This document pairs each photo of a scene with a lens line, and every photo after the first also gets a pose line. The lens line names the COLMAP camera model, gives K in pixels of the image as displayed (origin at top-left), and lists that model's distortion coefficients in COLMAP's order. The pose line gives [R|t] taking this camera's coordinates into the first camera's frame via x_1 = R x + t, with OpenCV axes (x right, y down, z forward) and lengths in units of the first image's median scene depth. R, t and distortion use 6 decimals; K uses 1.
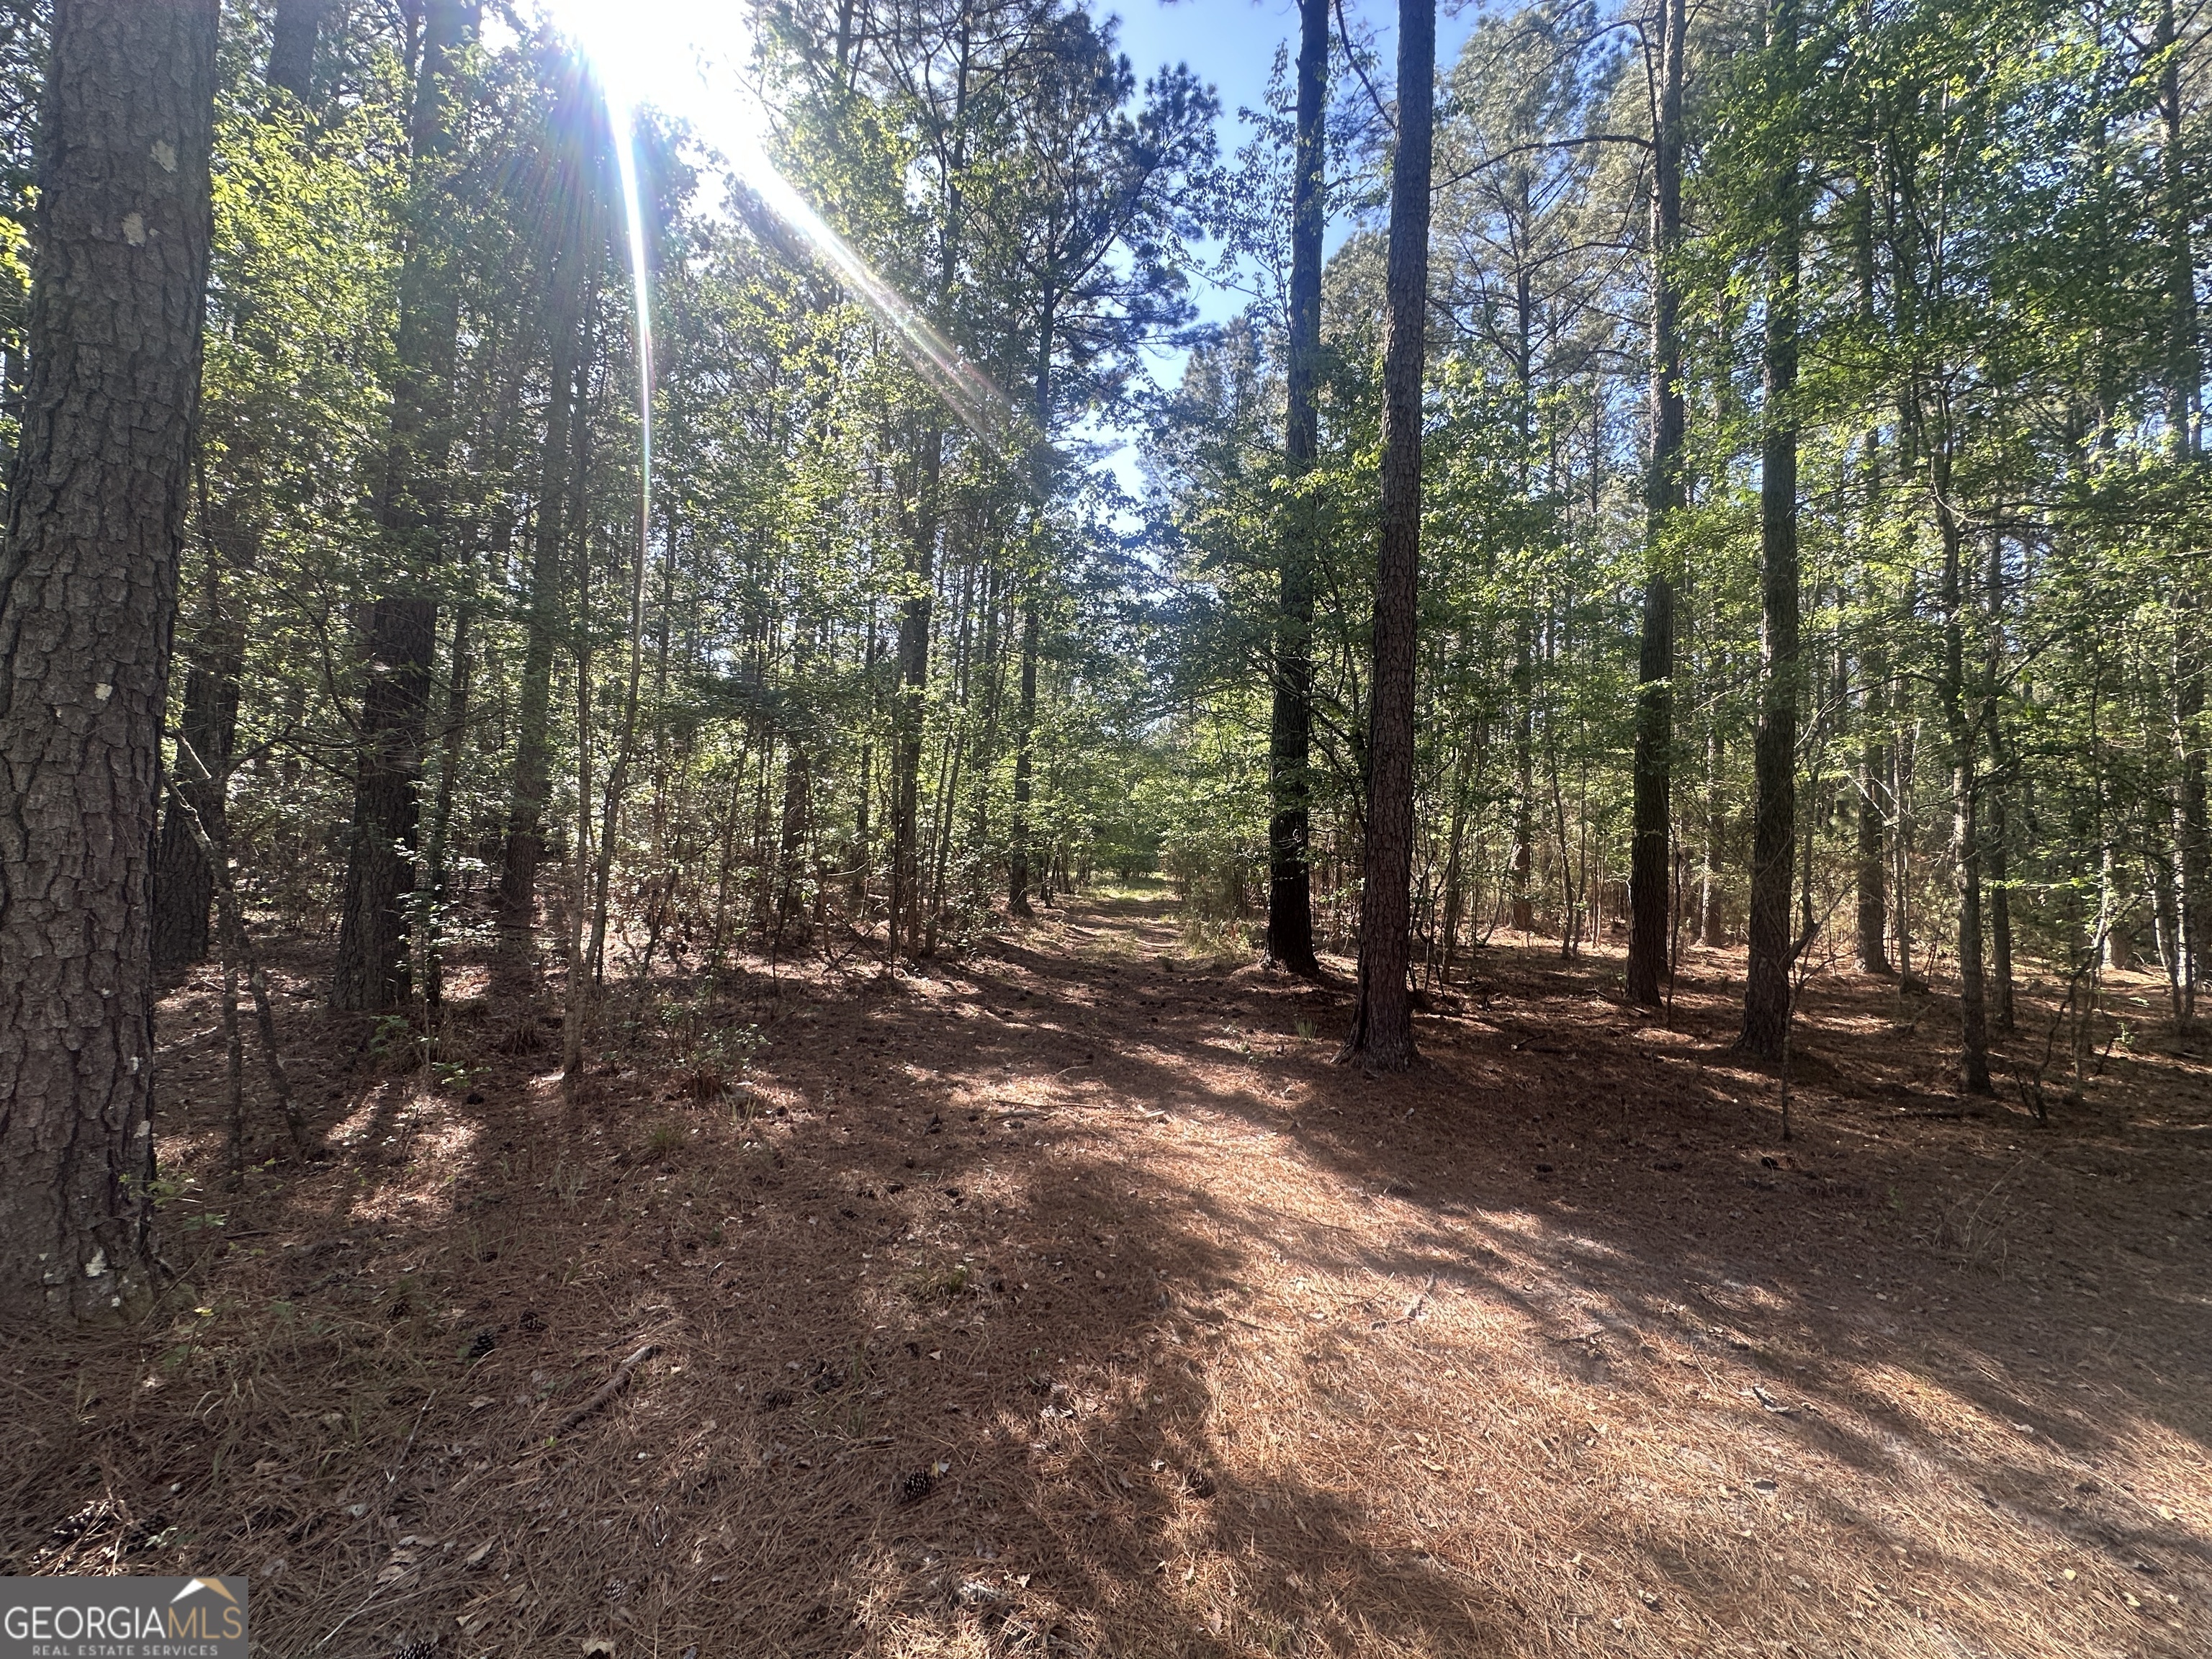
lens RADIAL K [[875.0, 0, 1107.5], [0, 875.0, 834.2], [0, 0, 1]] dist [-0.006660, 0.000181]
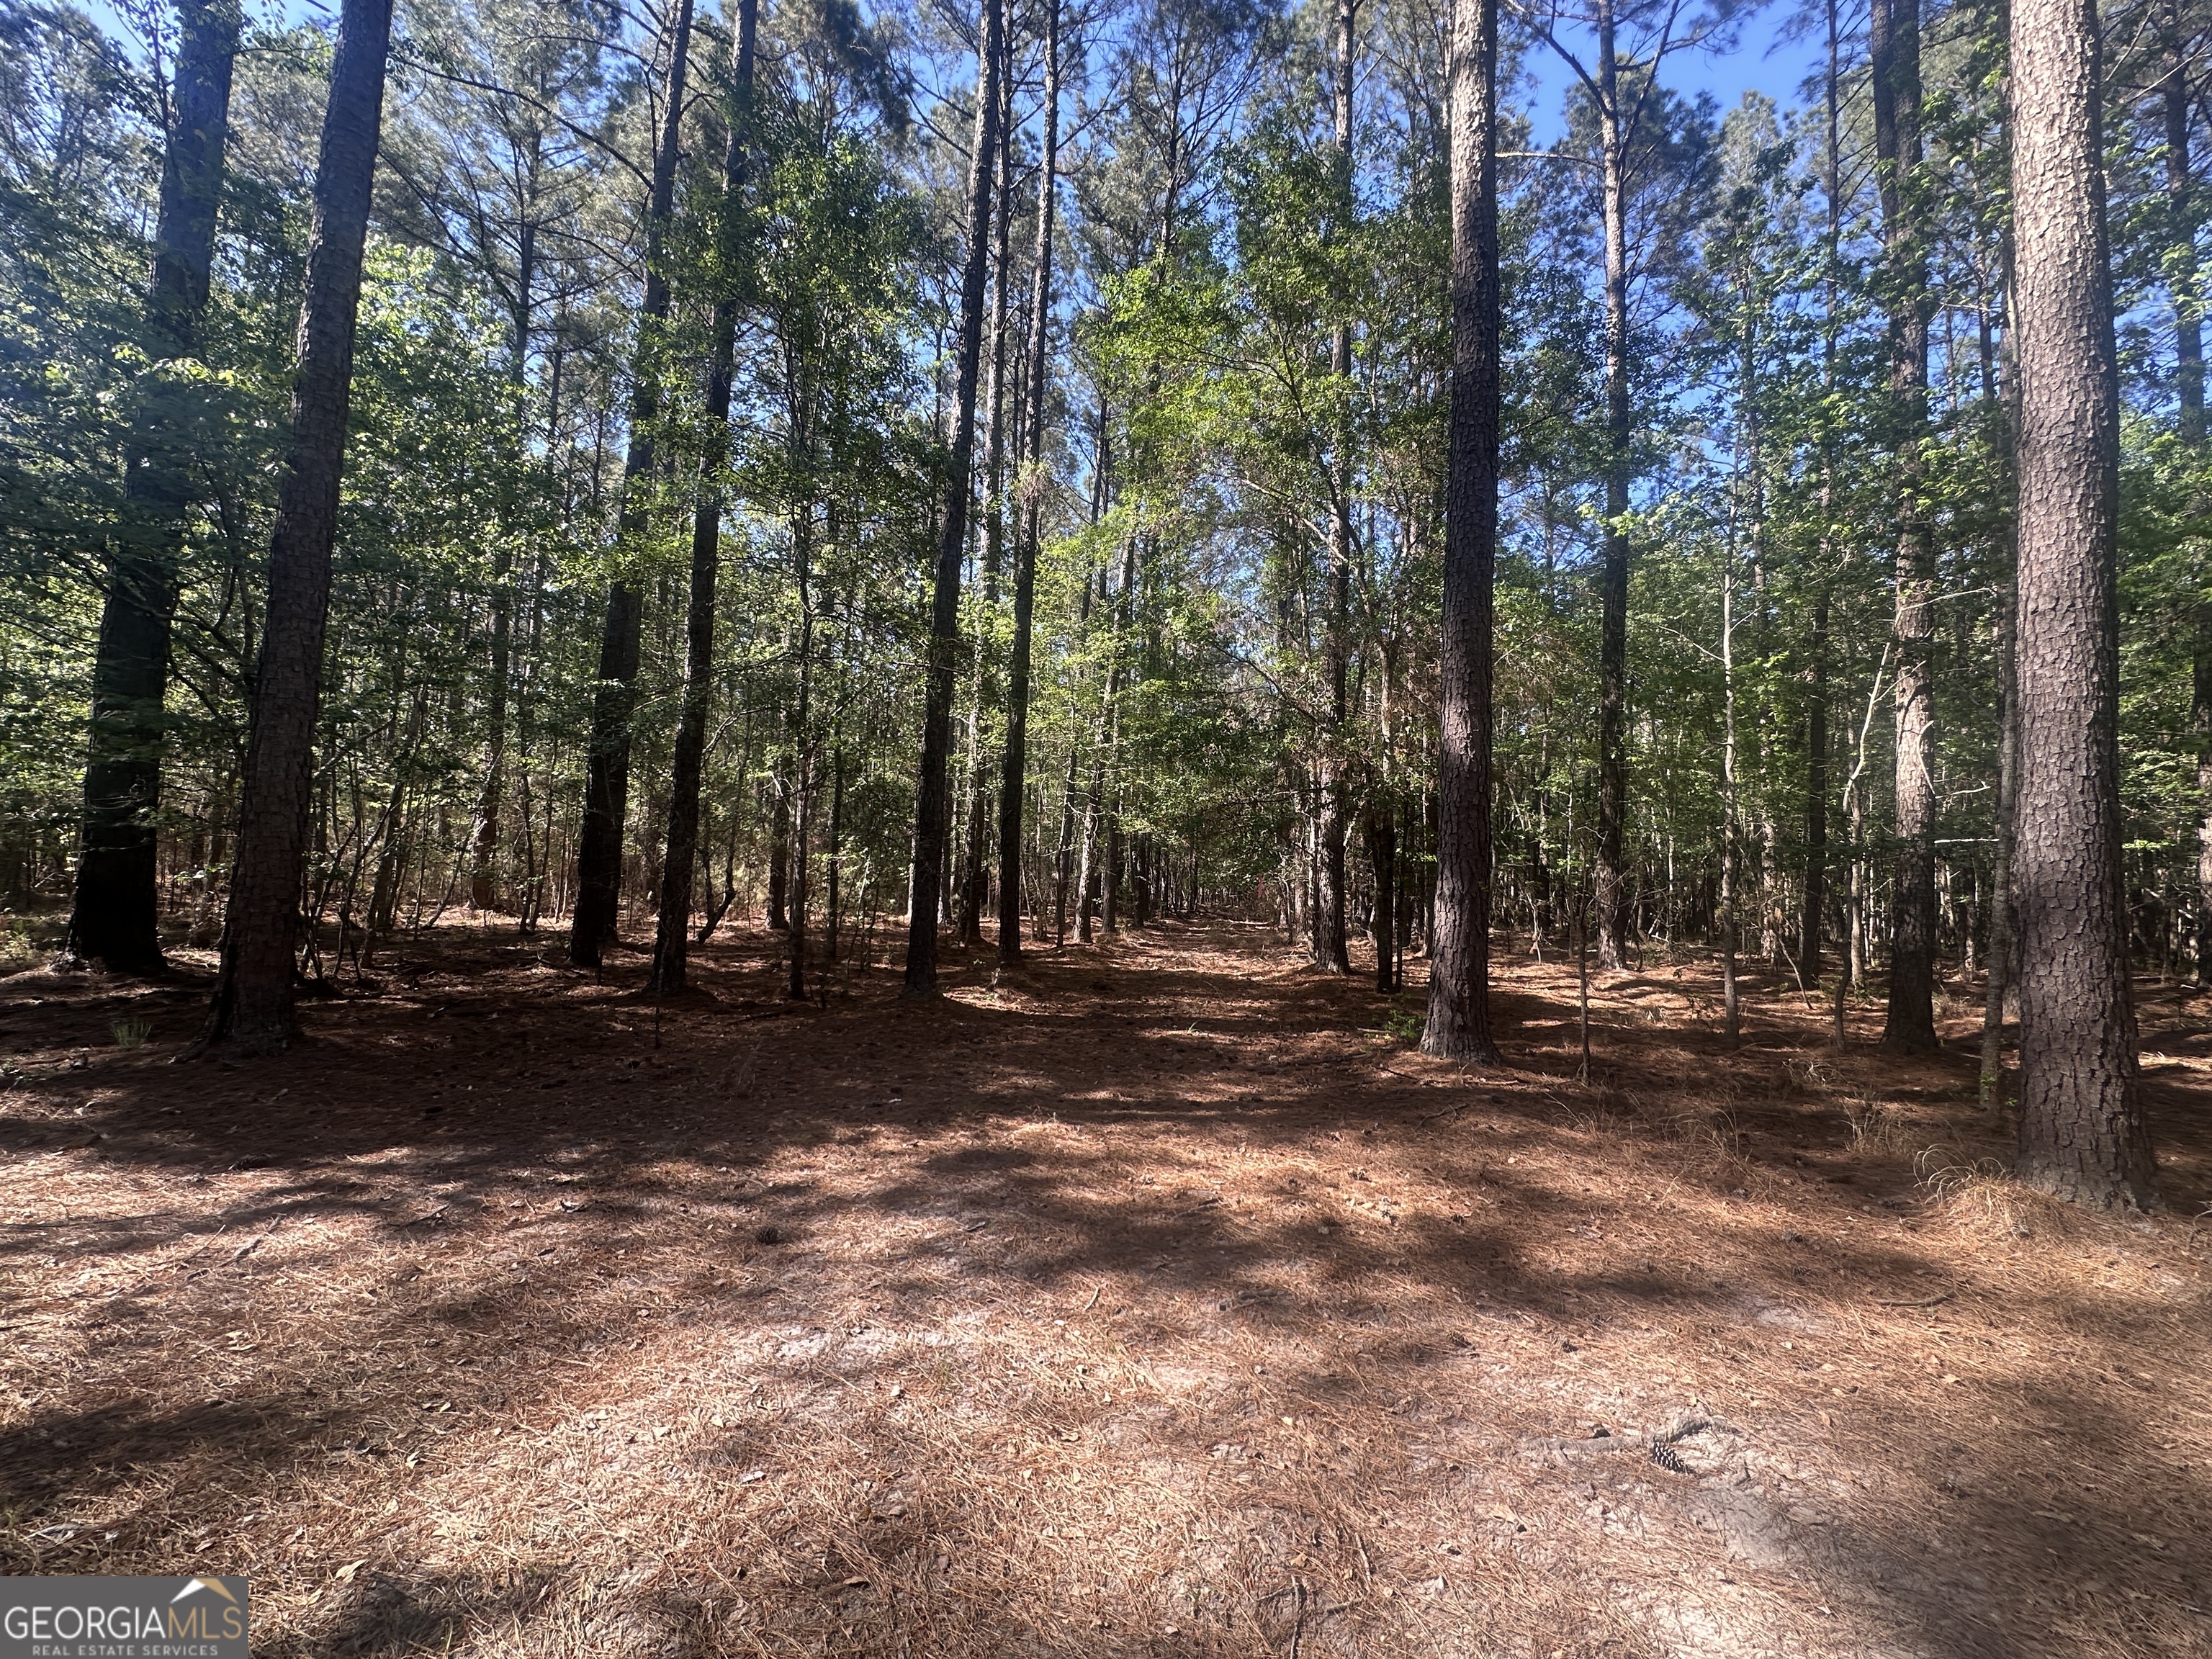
lens RADIAL K [[875.0, 0, 1115.8], [0, 875.0, 828.4], [0, 0, 1]] dist [-0.006660, 0.000181]
pose [[0.495809, 0.034015, 0.867765, -0.020095], [-0.045955, 0.998860, -0.012897, 0.003846], [-0.867215, -0.033484, 0.496807, -0.156802]]
